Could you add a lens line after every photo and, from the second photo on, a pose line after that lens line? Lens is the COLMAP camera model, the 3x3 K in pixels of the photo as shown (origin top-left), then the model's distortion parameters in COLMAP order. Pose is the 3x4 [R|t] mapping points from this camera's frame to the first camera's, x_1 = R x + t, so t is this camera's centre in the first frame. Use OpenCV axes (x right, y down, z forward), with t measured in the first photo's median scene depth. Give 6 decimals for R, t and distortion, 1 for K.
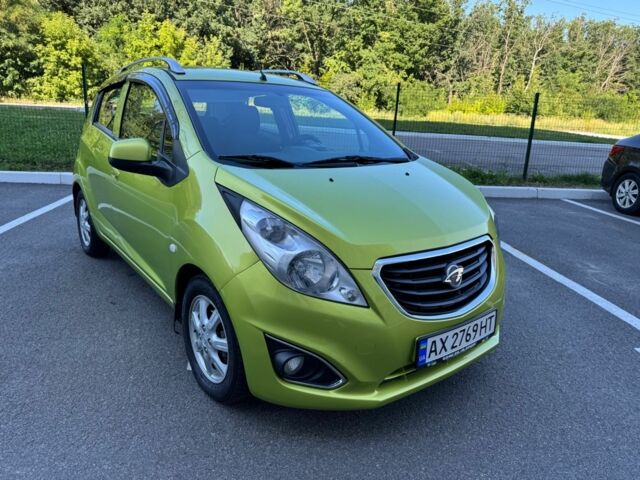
lens RADIAL K [[462.0, 0, 316.2], [0, 462.0, 240.9], [0, 0, 1]] dist [-0.002837, -0.009315]
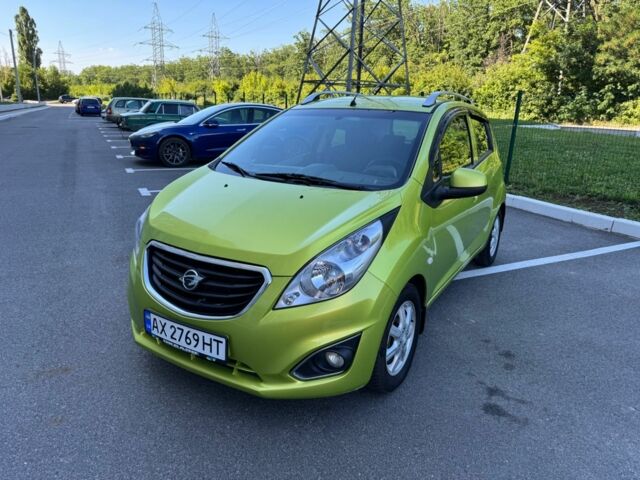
lens RADIAL K [[447.7, 0, 320.0], [0, 447.7, 240.0], [0, 0, 1]] dist [0.059827, -0.063260]
pose [[0.363128, 0.222309, -0.904830, 0.102032], [-0.263797, 0.955914, 0.128992, -0.017552], [0.893616, 0.191851, 0.405764, 0.061469]]
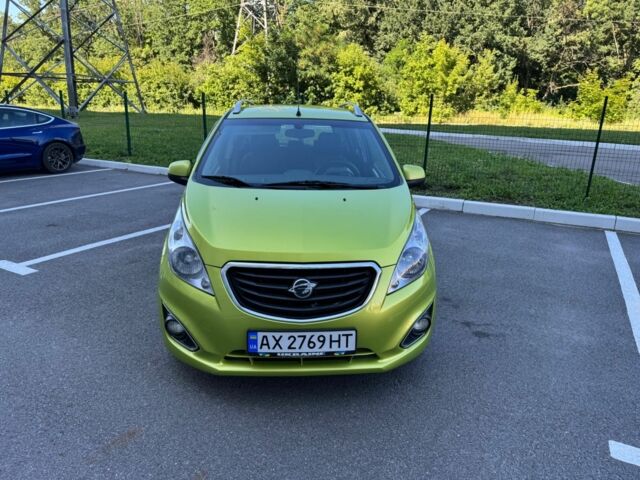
lens RADIAL K [[462.0, 0, 316.2], [0, 462.0, 240.9], [0, 0, 1]] dist [-0.002837, -0.009315]
pose [[0.825876, 0.119980, -0.550939, 0.071551], [-0.134601, 0.990801, 0.013999, -0.004757], [0.547551, 0.062595, 0.834428, 0.002908]]
